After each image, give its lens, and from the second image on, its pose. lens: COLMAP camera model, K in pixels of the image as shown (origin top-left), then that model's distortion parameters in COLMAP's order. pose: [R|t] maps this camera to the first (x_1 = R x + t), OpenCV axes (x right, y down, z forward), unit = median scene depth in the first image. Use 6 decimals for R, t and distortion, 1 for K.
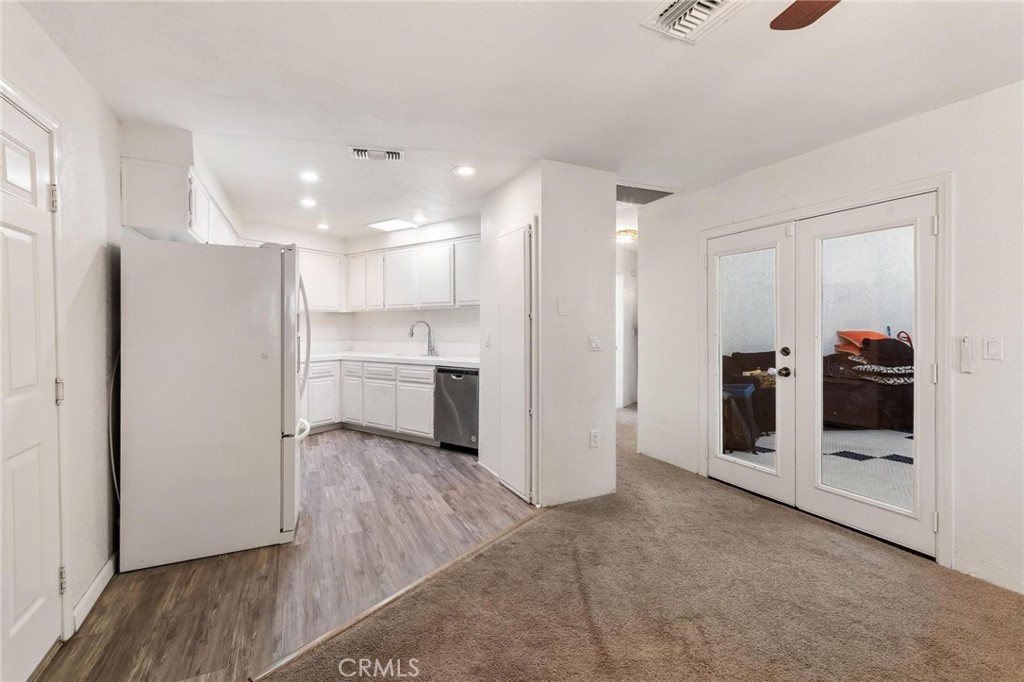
lens RADIAL K [[443.1, 0, 516.1], [0, 443.1, 331.5], [0, 0, 1]] dist [0.001458, 0.000023]
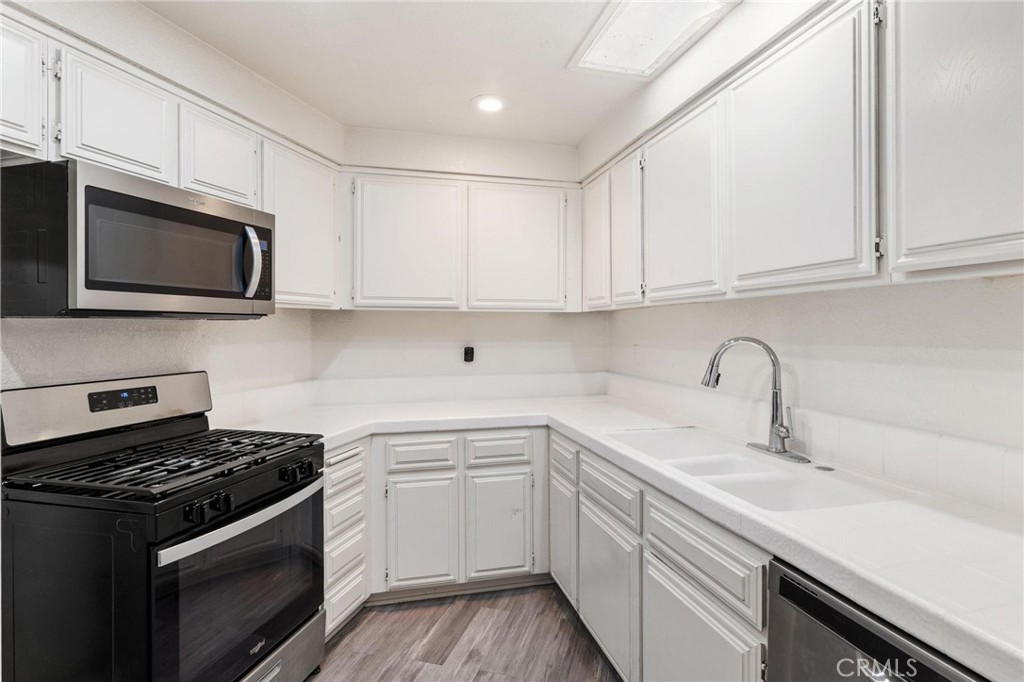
lens RADIAL K [[517.1, 0, 503.6], [0, 517.1, 332.4], [0, 0, 1]] dist [0.000006, 0.000465]
pose [[0.717838, 0.007732, -0.696167, -0.085606], [-0.007556, 0.999966, 0.003316, -0.026453], [0.696169, 0.002880, 0.717872, 0.626526]]
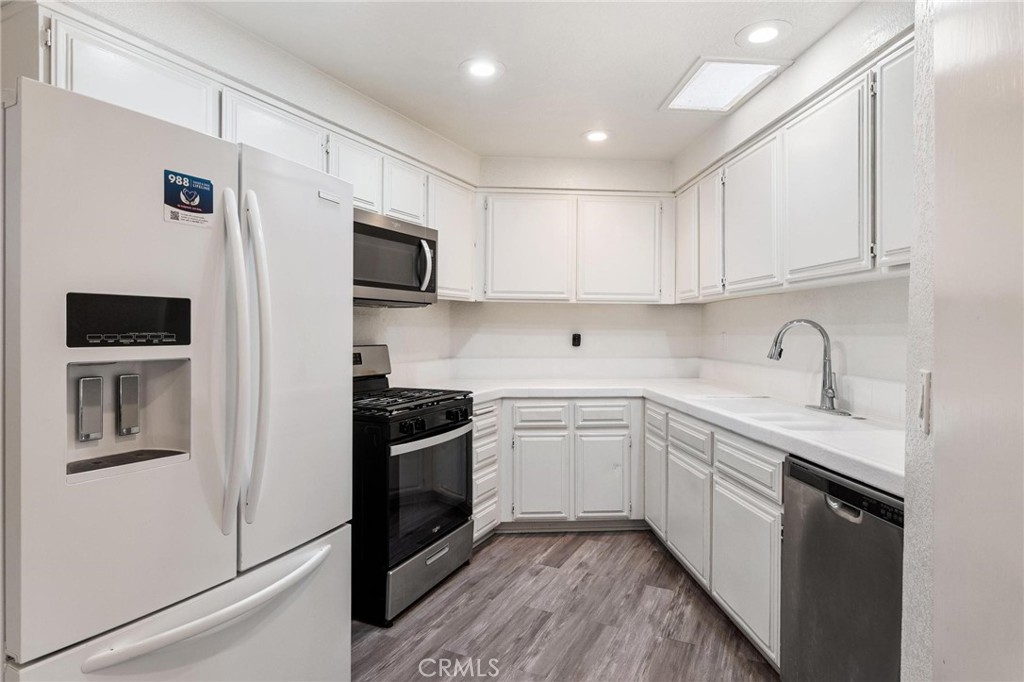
lens RADIAL K [[557.5, 0, 511.5], [0, 557.5, 332.5], [0, 0, 1]] dist [0.003700, 0.001161]
pose [[0.596270, 0.007524, -0.802748, 0.026475], [-0.013802, 0.999904, -0.000880, -0.007648], [0.802665, 0.011604, 0.596317, 0.504252]]
